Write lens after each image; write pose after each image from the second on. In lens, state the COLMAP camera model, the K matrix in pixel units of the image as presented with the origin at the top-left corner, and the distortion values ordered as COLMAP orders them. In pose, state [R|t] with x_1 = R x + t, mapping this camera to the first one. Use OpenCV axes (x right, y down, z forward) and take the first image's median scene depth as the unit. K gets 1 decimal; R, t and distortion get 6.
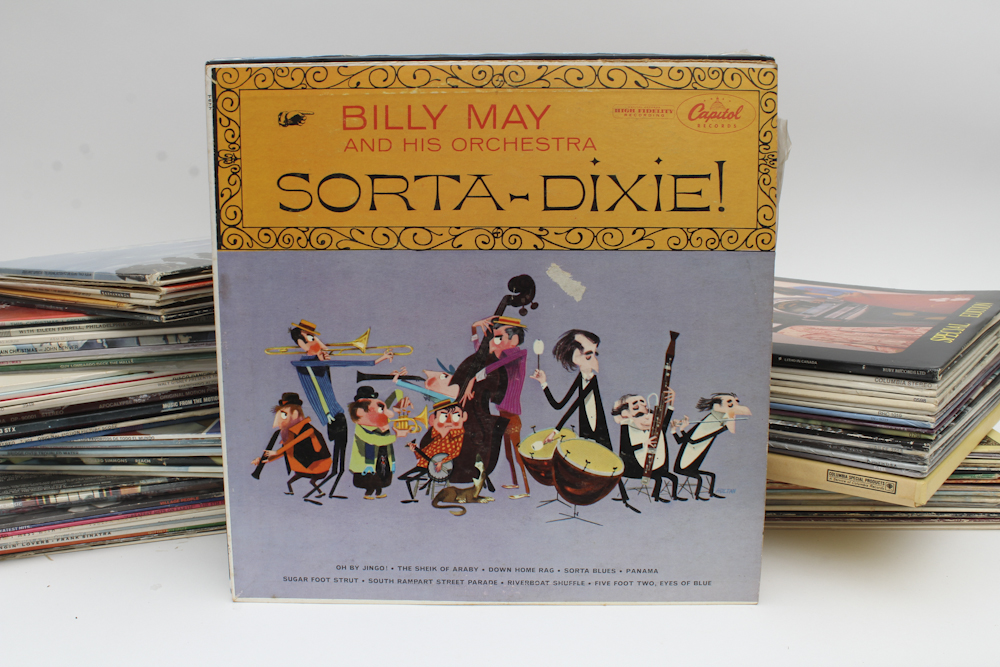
lens RADIAL K [[958.1, 0, 500.0], [0, 958.1, 333.5], [0, 0, 1]] dist [-0.088776, 0.012135]
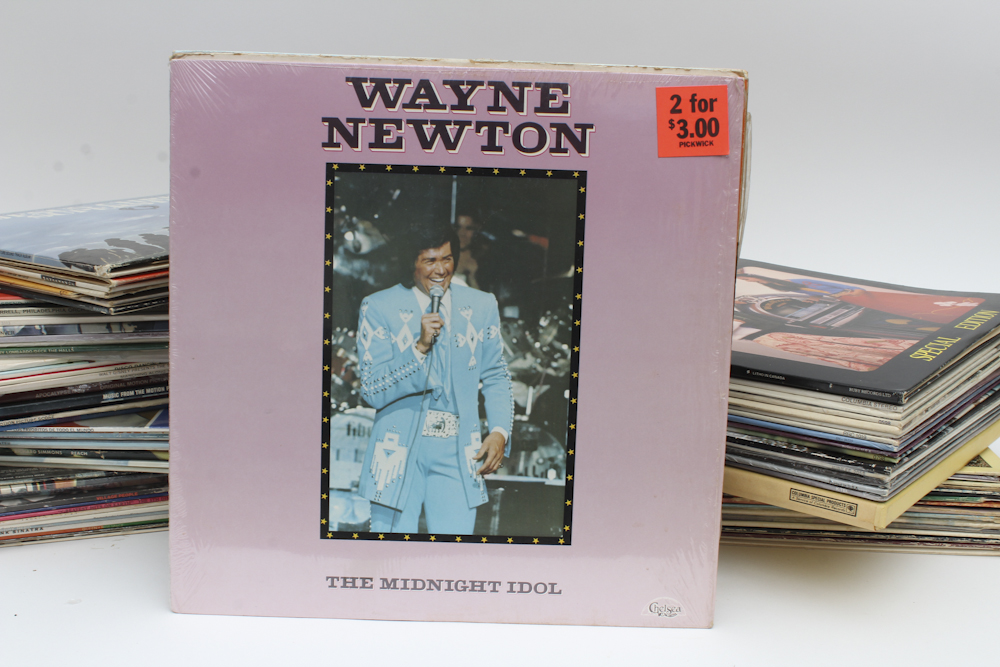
lens RADIAL K [[1213.0, 0, 500.0], [0, 1213.0, 333.5], [0, 0, 1]] dist [-0.036656, -0.048797]
pose [[0.999227, 0.034668, 0.018556, 0.016213], [-0.035458, 0.998398, 0.044082, -0.054314], [-0.016998, -0.044706, 0.998856, -0.212107]]
